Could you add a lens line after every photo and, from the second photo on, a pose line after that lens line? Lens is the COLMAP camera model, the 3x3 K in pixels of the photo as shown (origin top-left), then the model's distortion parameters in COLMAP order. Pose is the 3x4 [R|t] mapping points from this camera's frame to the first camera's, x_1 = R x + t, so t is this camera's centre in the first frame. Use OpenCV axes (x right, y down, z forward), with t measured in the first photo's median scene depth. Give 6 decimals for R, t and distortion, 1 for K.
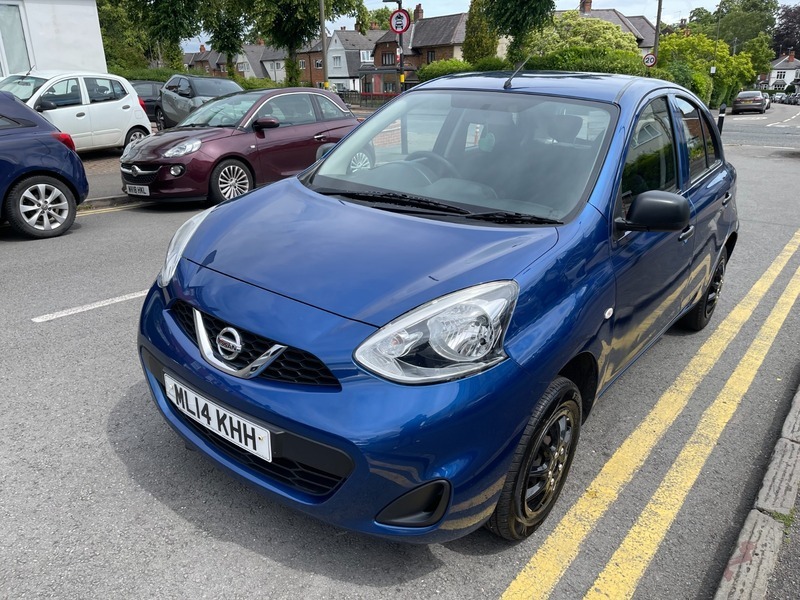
lens RADIAL K [[602.0, 0, 394.3], [0, 602.0, 304.8], [0, 0, 1]] dist [0.081228, -0.110410]
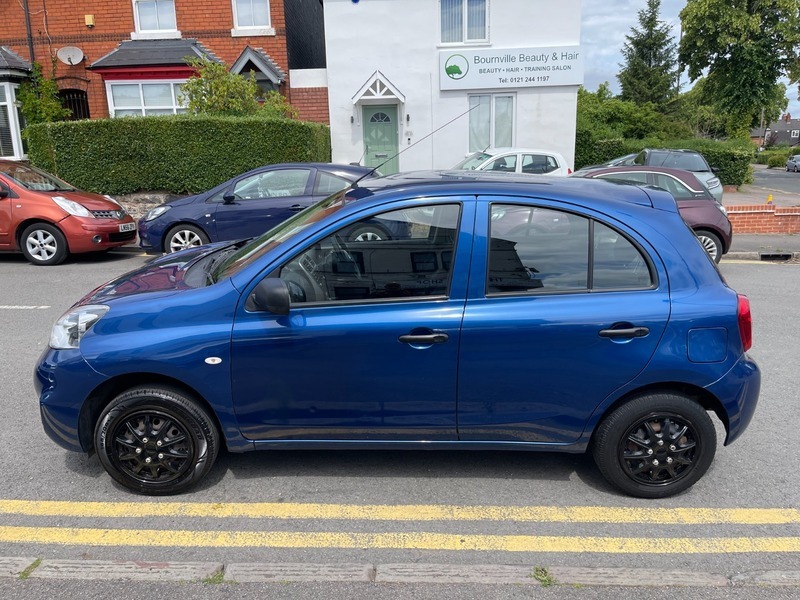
lens RADIAL K [[602.0, 0, 394.9], [0, 602.0, 303.8], [0, 0, 1]] dist [0.081228, -0.110410]
pose [[0.619601, 0.193629, -0.760659, 1.167136], [-0.268565, 0.962901, 0.026349, -0.181064], [0.737541, 0.187961, 0.648617, 0.312536]]
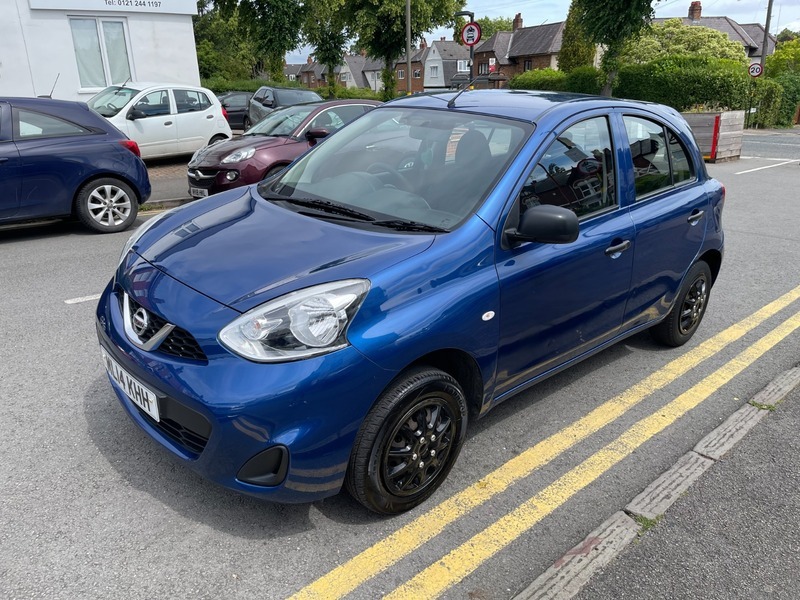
lens RADIAL K [[602.0, 0, 397.2], [0, 602.0, 302.9], [0, 0, 1]] dist [0.081228, -0.110410]
pose [[0.988063, 0.051617, -0.145142, 0.259267], [-0.053905, 0.998476, -0.011871, 0.009475], [0.144308, 0.019553, 0.989340, -0.072397]]
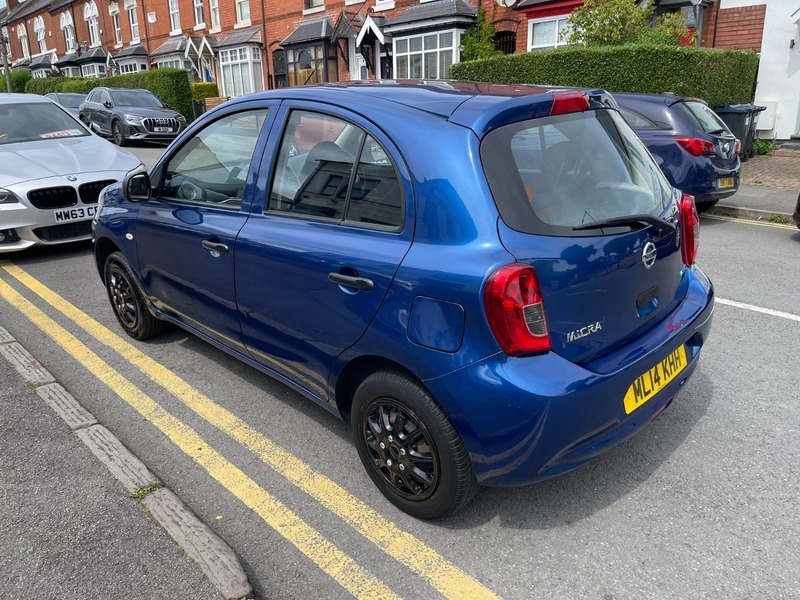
lens RADIAL K [[602.0, 0, 397.8], [0, 602.0, 306.2], [0, 0, 1]] dist [0.081228, -0.110410]
pose [[-0.118380, 0.324866, -0.938322, 1.370855], [-0.334635, 0.876637, 0.345727, -0.460686], [0.934883, 0.354922, 0.004935, 1.283511]]
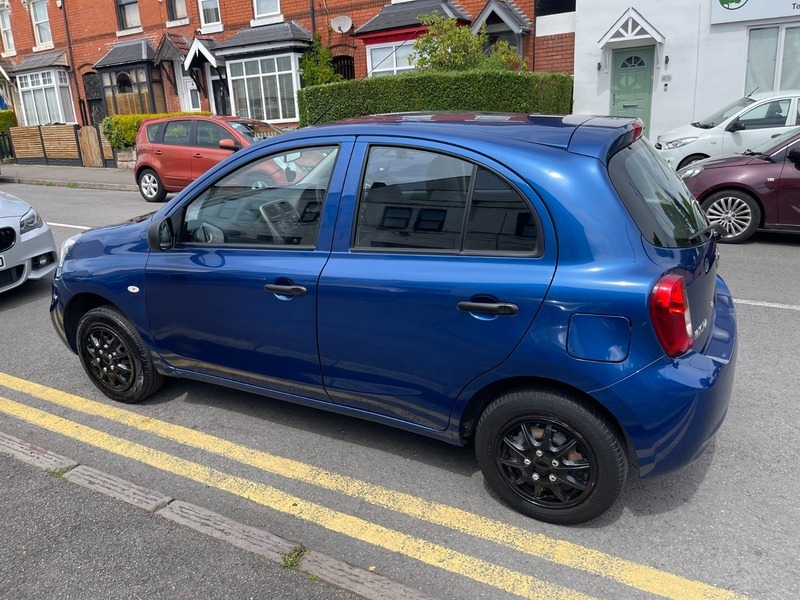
lens RADIAL K [[602.0, 0, 398.1], [0, 602.0, 300.5], [0, 0, 1]] dist [0.081228, -0.110410]
pose [[0.183408, 0.285500, -0.940665, 1.370733], [-0.308492, 0.925275, 0.220680, -0.353811], [0.933378, 0.249713, 0.257777, 0.911577]]
